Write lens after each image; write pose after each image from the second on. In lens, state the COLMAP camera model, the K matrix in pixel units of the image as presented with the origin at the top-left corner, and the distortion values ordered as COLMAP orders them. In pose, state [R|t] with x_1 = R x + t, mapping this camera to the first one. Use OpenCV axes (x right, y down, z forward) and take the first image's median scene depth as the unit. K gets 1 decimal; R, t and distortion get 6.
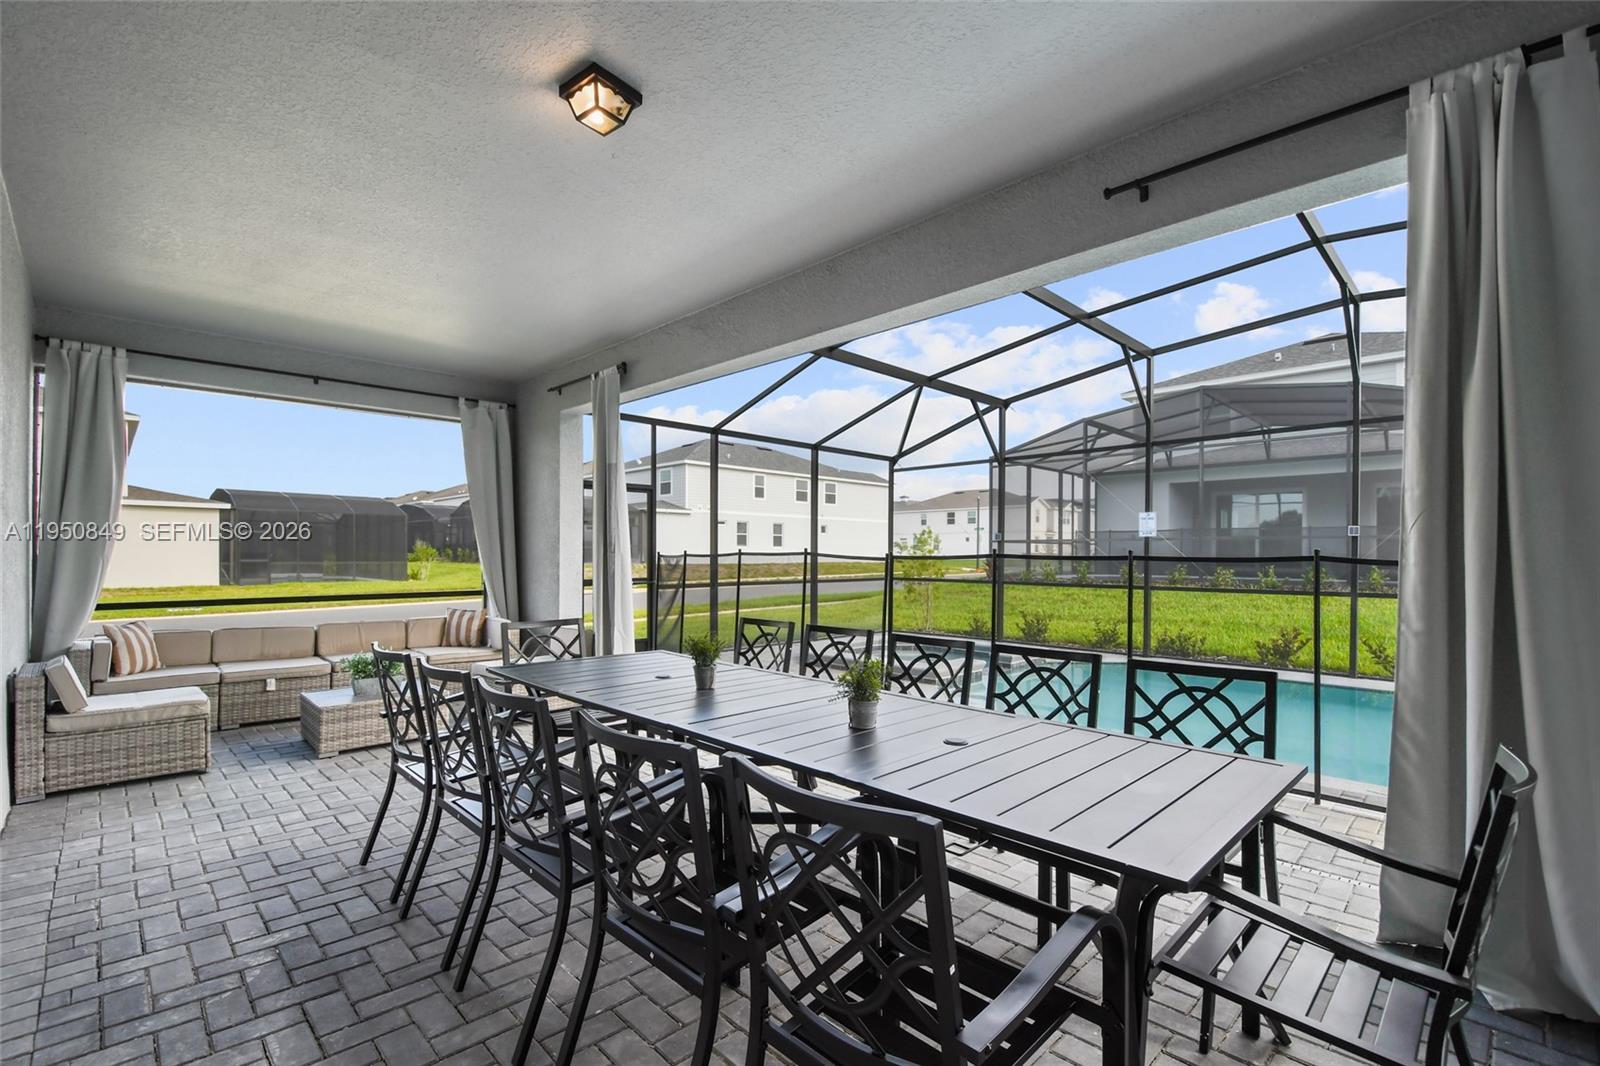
lens RADIAL K [[713.4, 0, 797.9], [0, 713.4, 552.0], [0, 0, 1]] dist [0.003610, -0.009562]
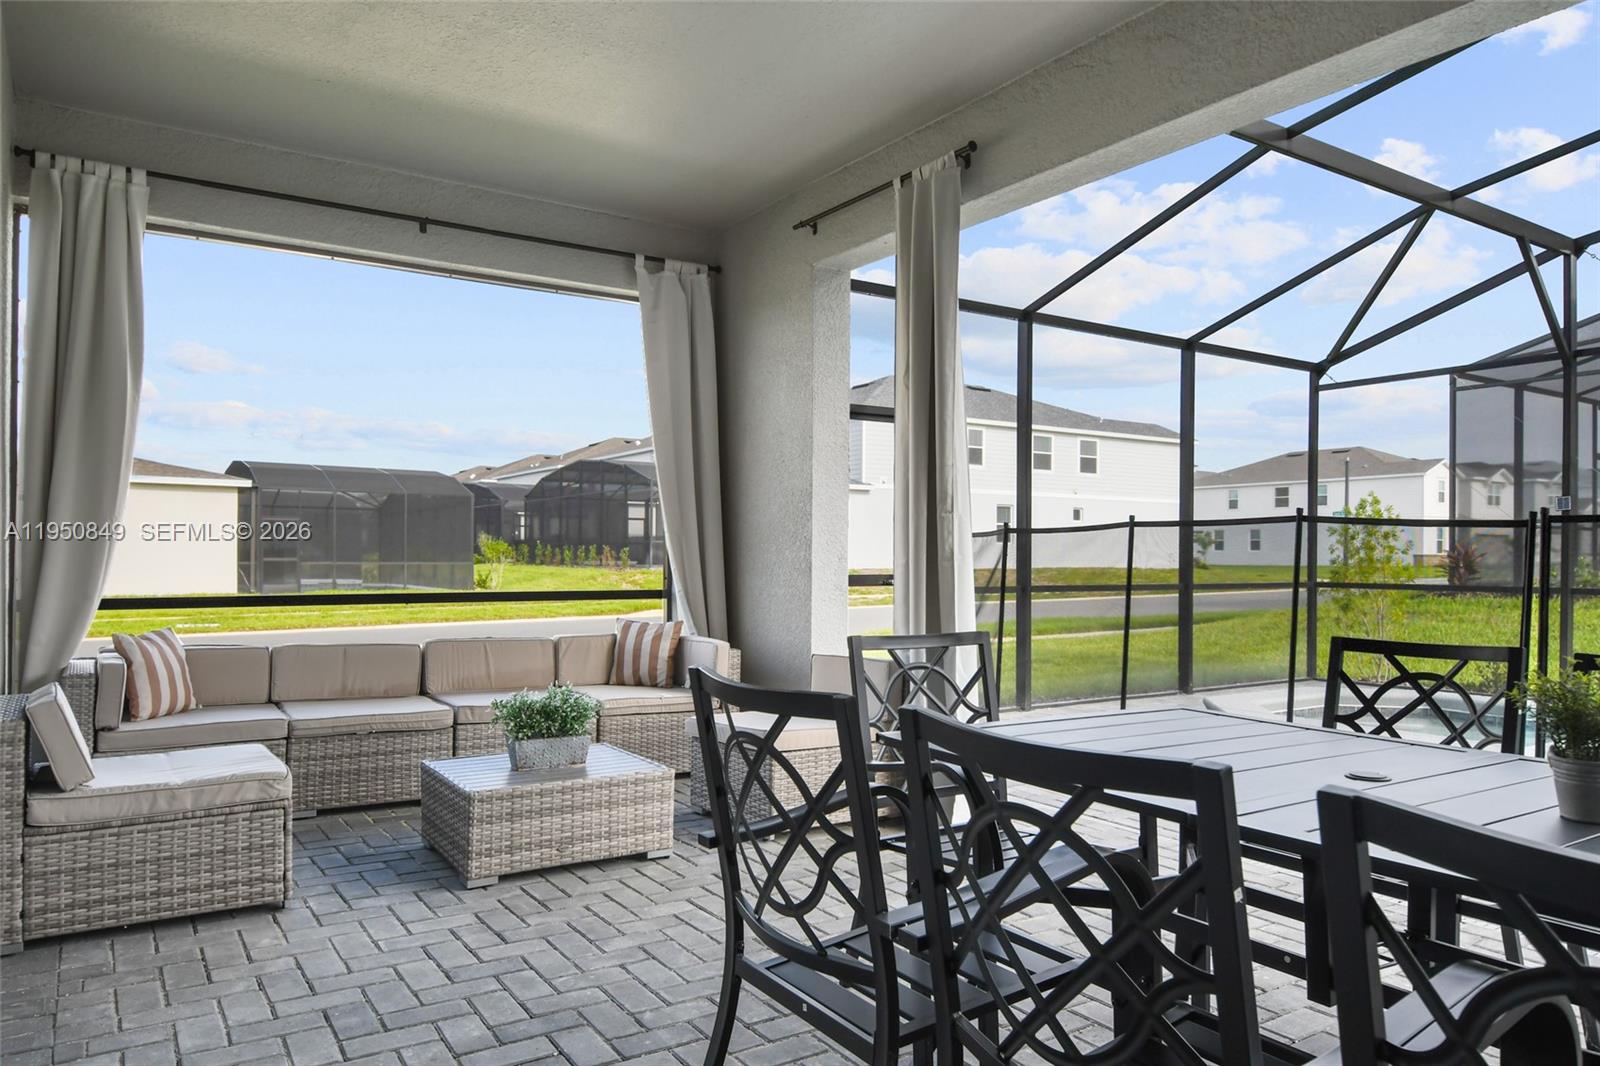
lens RADIAL K [[1076.1, 0, 780.1], [0, 1076.1, 547.0], [0, 0, 1]] dist [-0.002728, -0.003884]
pose [[0.978585, -0.001941, -0.205833, -0.242253], [0.000443, 0.999973, -0.007323, 0.036556], [0.205841, 0.007075, 0.978560, 0.230182]]
